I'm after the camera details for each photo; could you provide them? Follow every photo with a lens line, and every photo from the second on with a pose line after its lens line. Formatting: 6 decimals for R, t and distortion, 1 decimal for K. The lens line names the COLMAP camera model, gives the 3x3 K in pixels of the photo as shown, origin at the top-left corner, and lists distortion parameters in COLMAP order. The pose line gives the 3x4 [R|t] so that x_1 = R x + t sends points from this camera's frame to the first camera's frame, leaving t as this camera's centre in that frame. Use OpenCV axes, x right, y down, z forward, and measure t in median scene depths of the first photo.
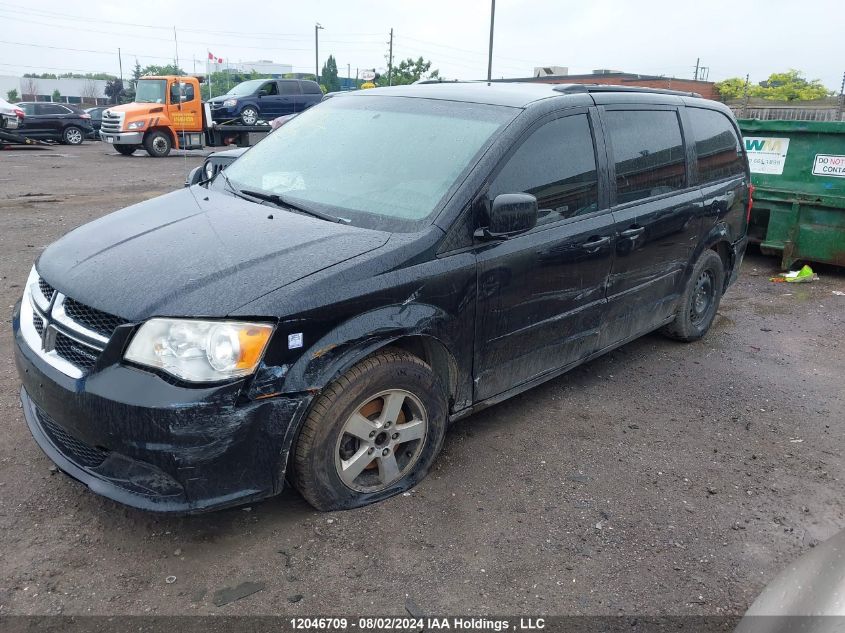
lens RADIAL K [[670.1, 0, 422.5], [0, 670.1, 316.5], [0, 0, 1]] dist [0.024719, -0.011996]
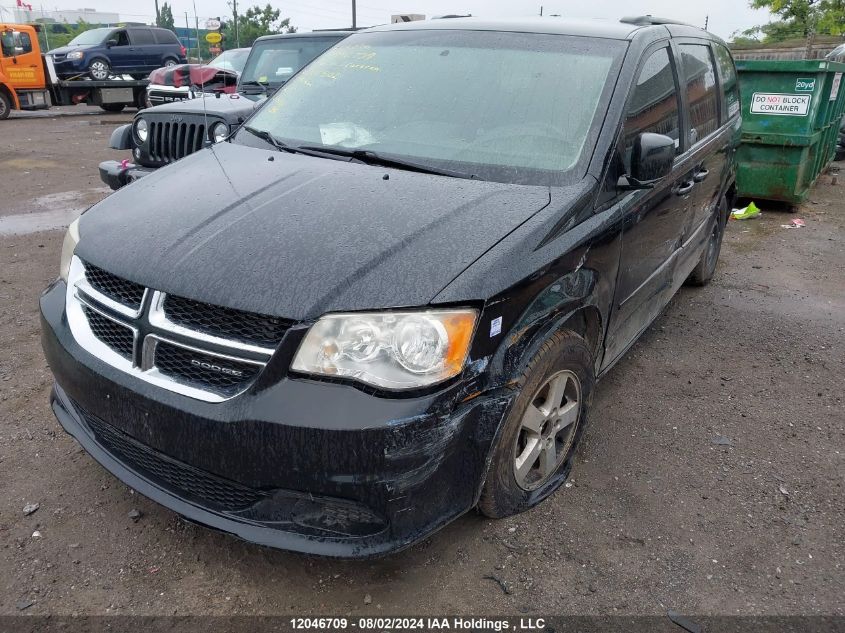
lens RADIAL K [[670.1, 0, 422.5], [0, 670.1, 316.5], [0, 0, 1]] dist [0.024719, -0.011996]
pose [[0.975699, -0.091502, 0.199097, -0.297652], [0.078682, 0.994340, 0.071393, -0.027840], [-0.204503, -0.053993, 0.977376, 0.149347]]
